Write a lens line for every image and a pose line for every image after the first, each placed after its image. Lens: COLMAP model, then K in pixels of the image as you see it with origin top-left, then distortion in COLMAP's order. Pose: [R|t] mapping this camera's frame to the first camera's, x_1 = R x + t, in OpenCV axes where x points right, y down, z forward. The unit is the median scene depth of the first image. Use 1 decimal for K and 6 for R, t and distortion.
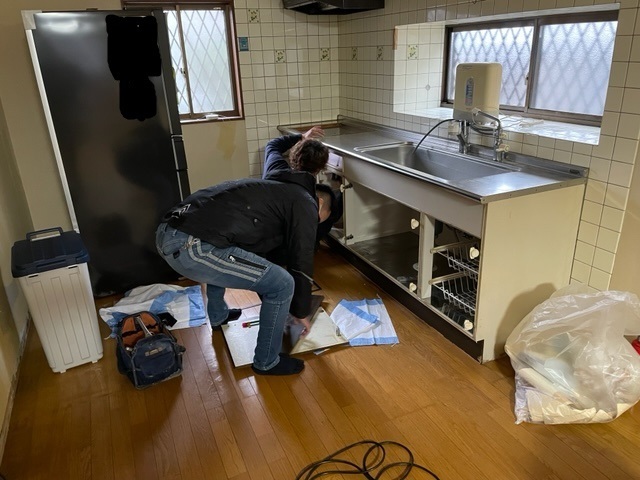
lens RADIAL K [[493.9, 0, 320.0], [0, 493.9, 240.0], [0, 0, 1]] dist [0.077477, -0.101365]
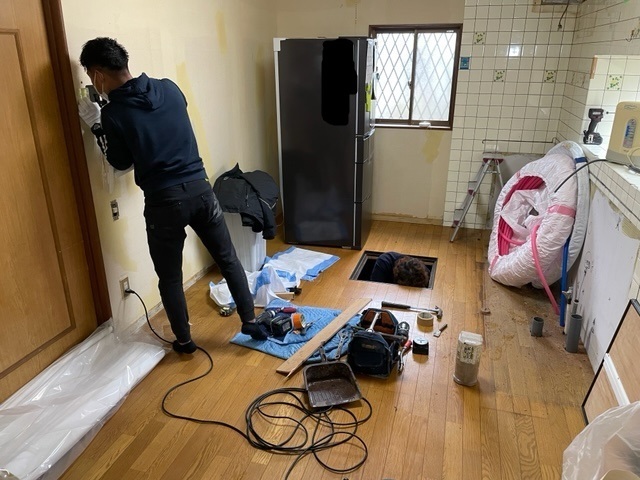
lens RADIAL K [[493.9, 0, 320.0], [0, 493.9, 240.0], [0, 0, 1]] dist [0.077477, -0.101365]
pose [[0.769009, 0.260076, -0.583939, 0.340122], [-0.259204, 0.961891, 0.087055, -0.028259], [0.584327, 0.084413, 0.807116, -0.047427]]
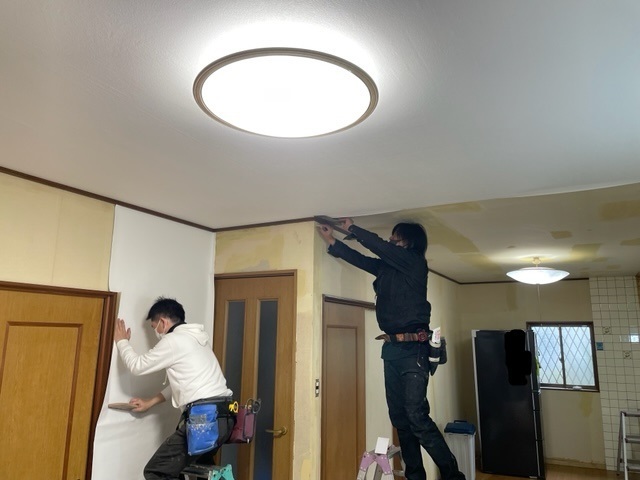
lens RADIAL K [[493.9, 0, 320.0], [0, 493.9, 240.0], [0, 0, 1]] dist [0.077477, -0.101365]
pose [[0.623098, -0.106651, -0.774838, 0.572509], [-0.310472, 0.875541, -0.370183, 0.191568], [0.717883, 0.471225, 0.512436, -0.651283]]
